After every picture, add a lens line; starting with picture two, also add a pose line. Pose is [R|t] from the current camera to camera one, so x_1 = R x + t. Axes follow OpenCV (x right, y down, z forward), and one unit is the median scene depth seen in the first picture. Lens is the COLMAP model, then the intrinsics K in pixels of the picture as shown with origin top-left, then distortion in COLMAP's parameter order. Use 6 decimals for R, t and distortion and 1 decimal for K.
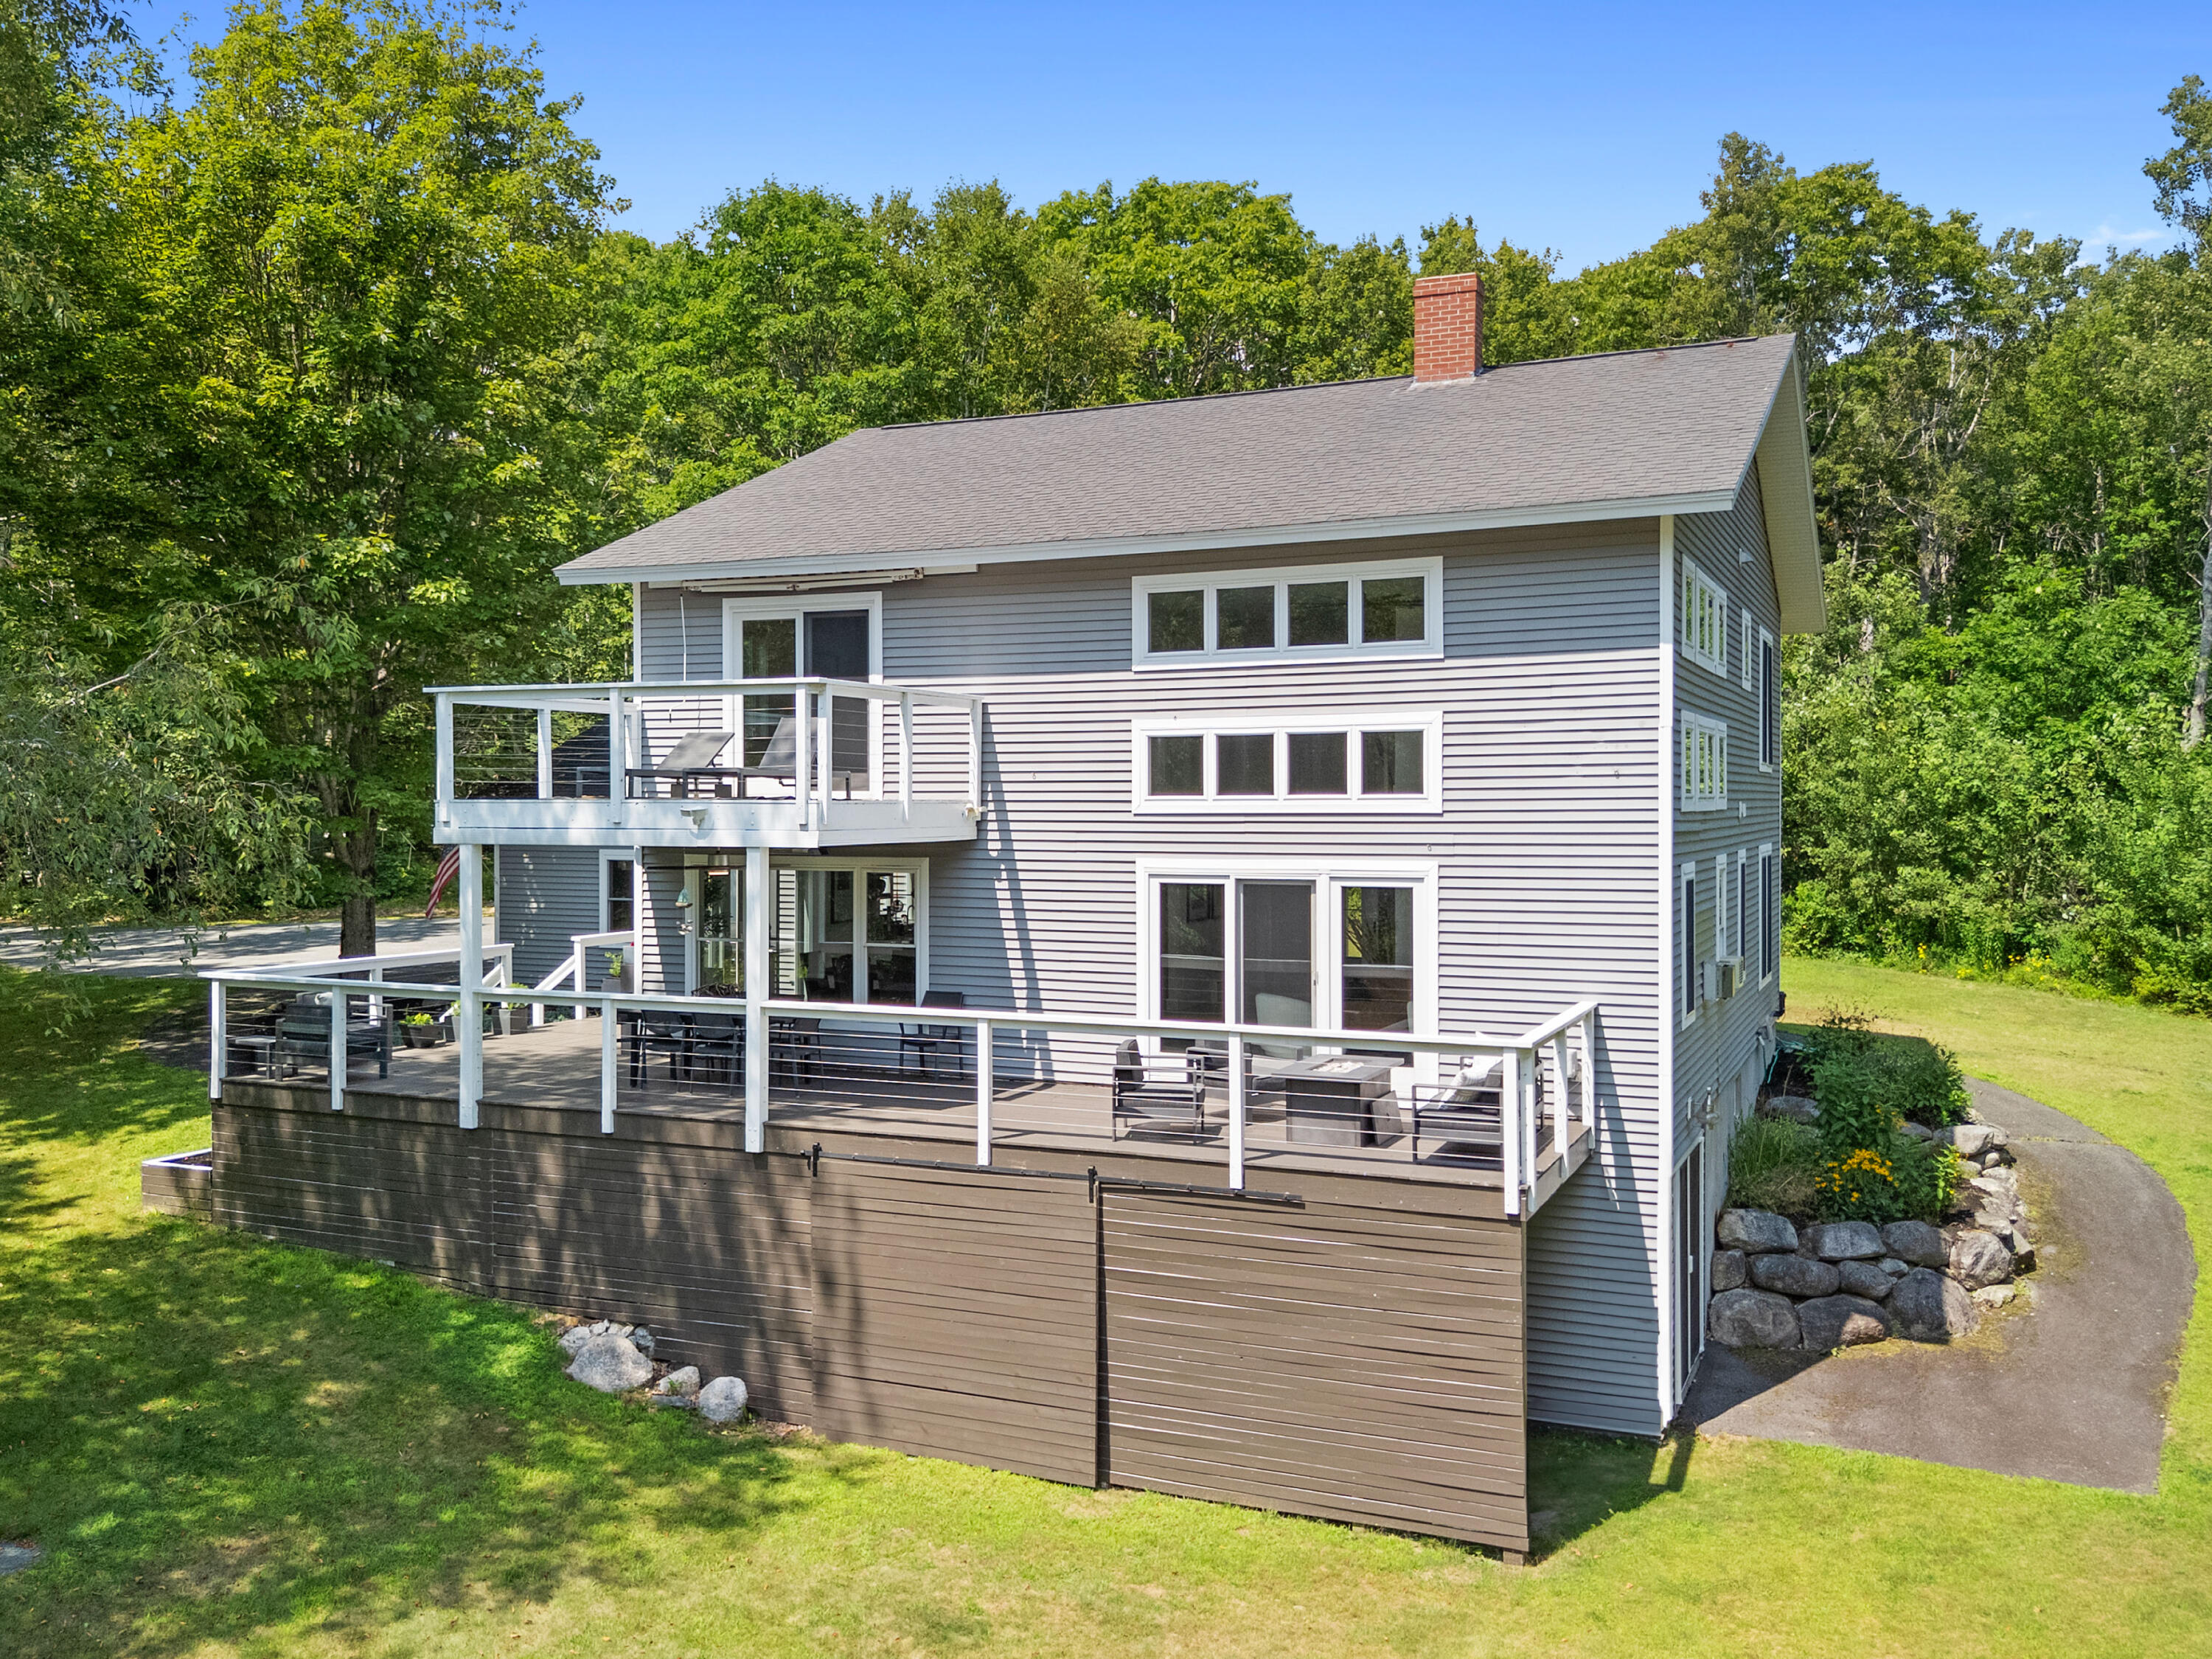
lens RADIAL K [[1846.1, 0, 1003.7], [0, 1846.1, 808.1], [0, 0, 1]] dist [0.086586, -0.073672]
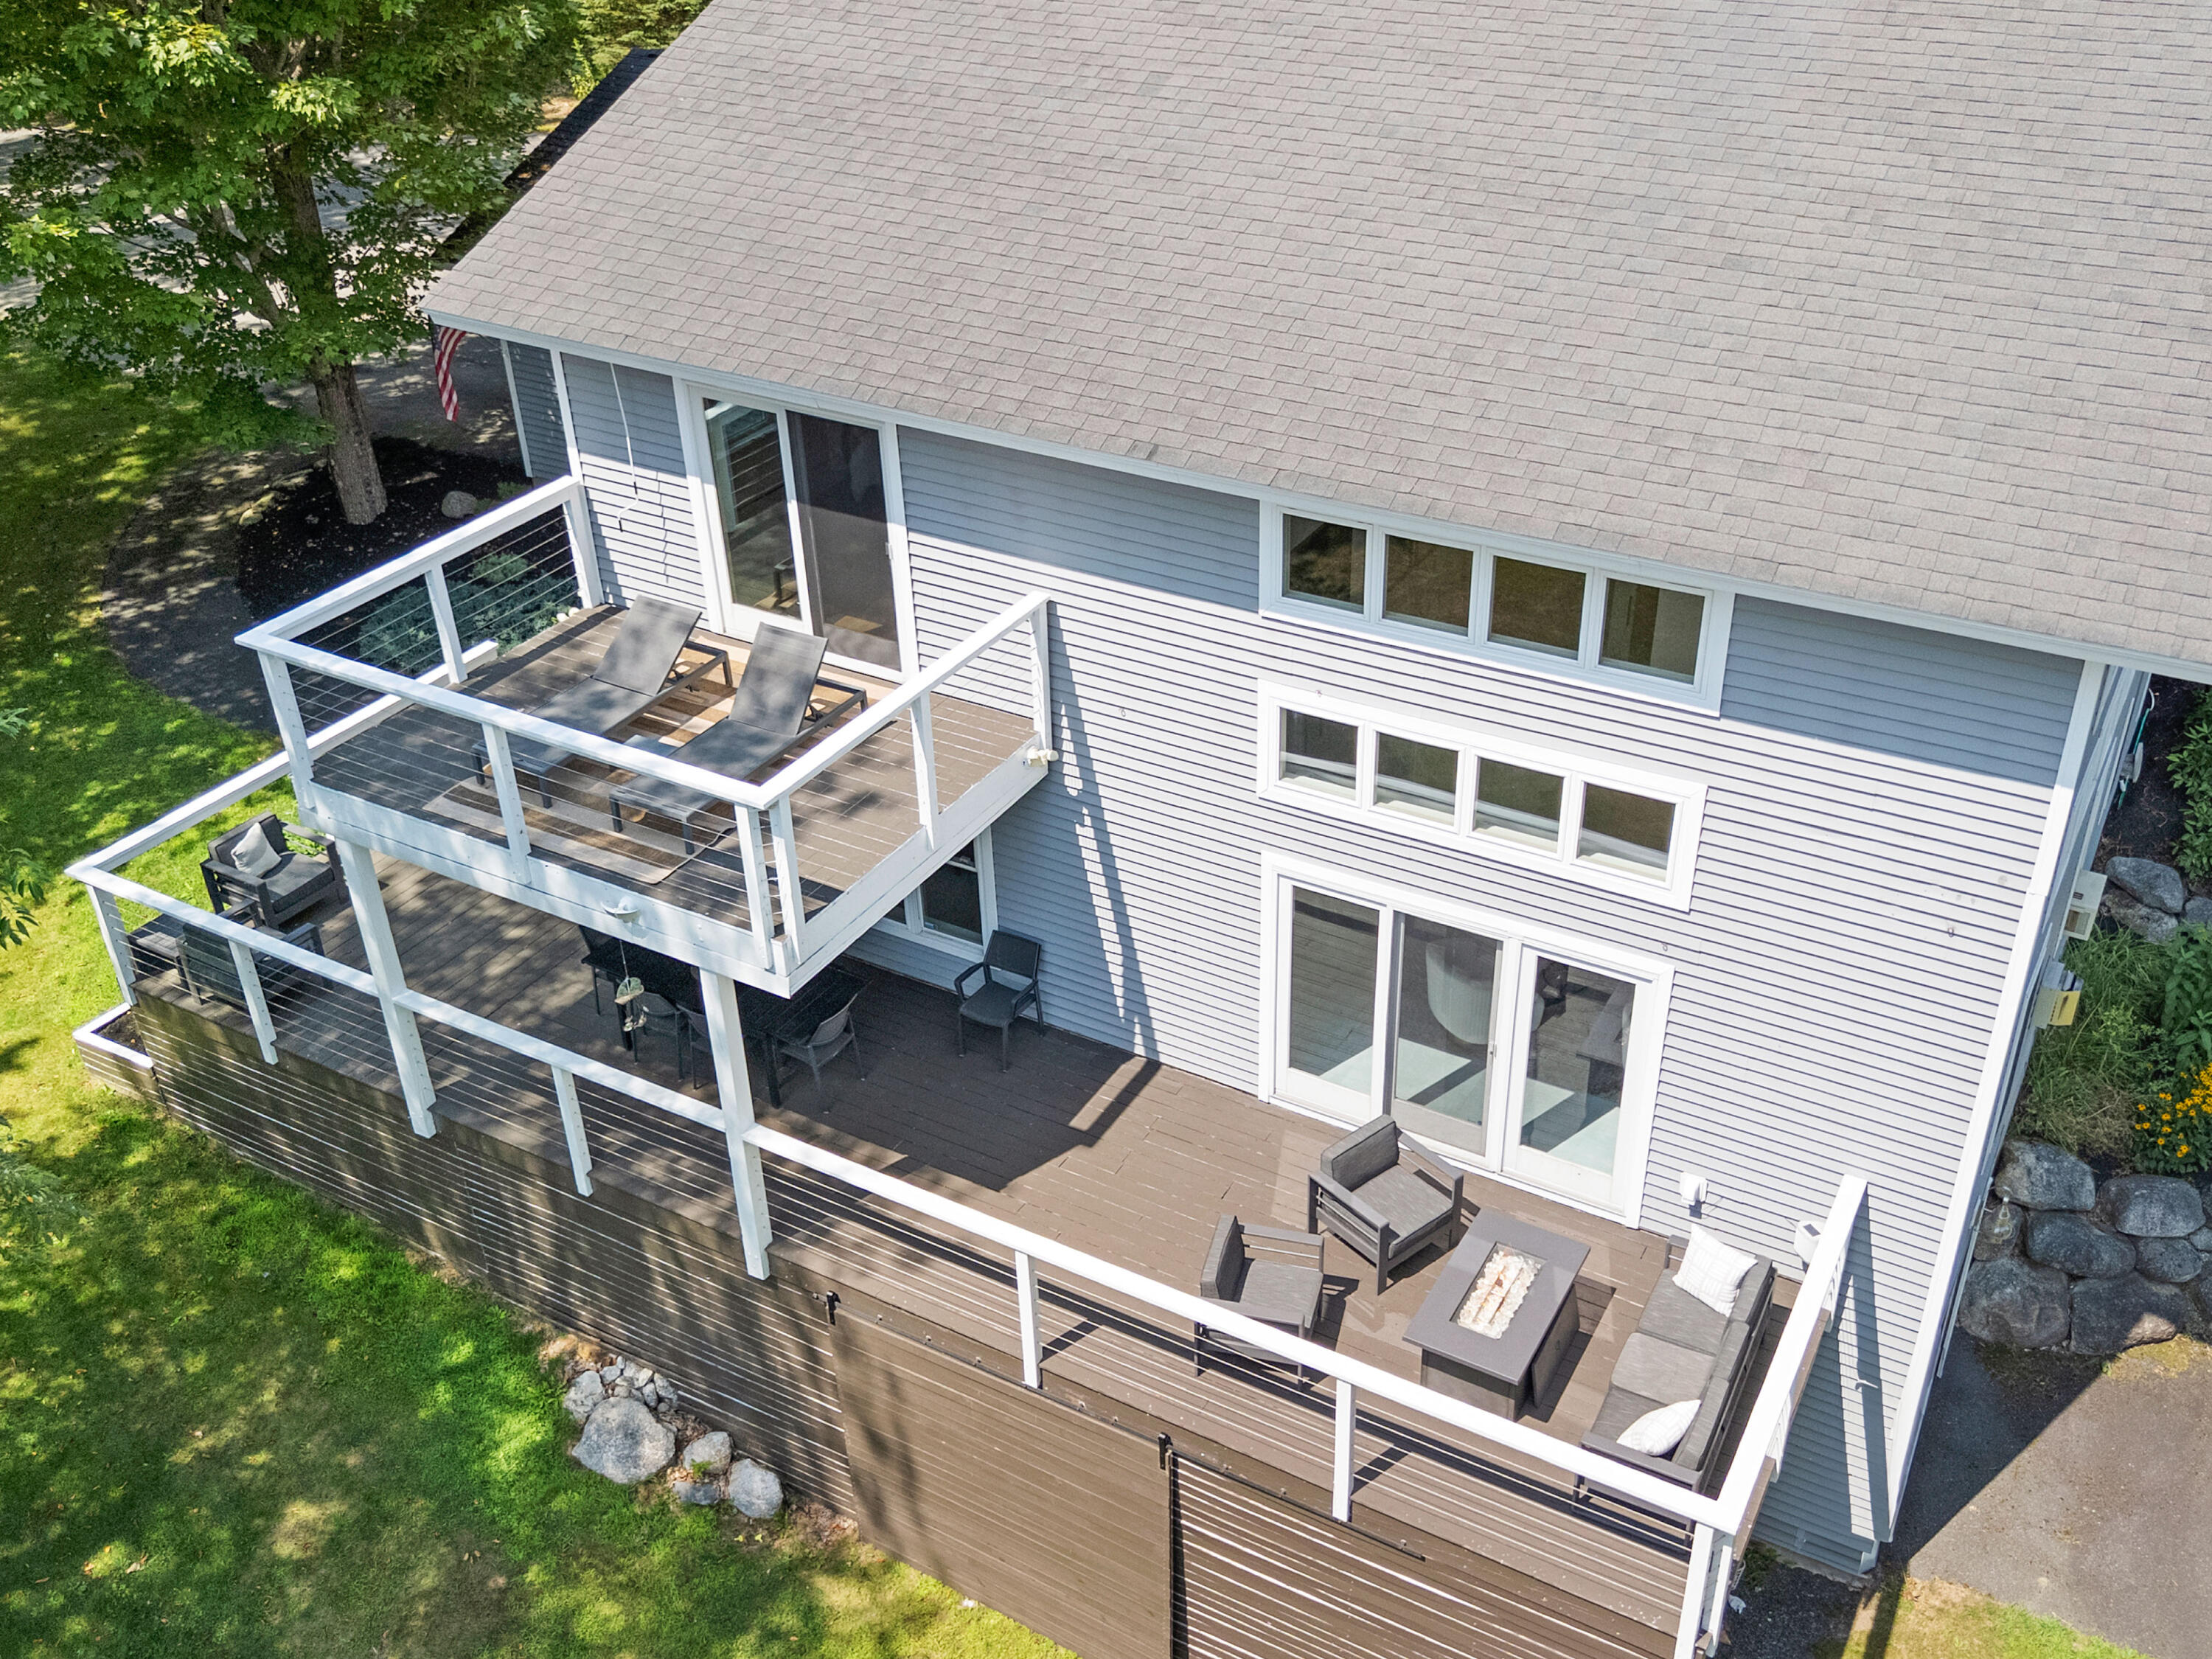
lens RADIAL K [[2027.6, 0, 1123.0], [0, 2027.6, 810.1], [0, 0, 1]] dist [0.063577, 0.000000]
pose [[0.997869, 0.012389, -0.064065, 0.069443], [0.022375, 0.857323, 0.514293, -0.401909], [0.061296, -0.514630, 0.855218, 0.333619]]
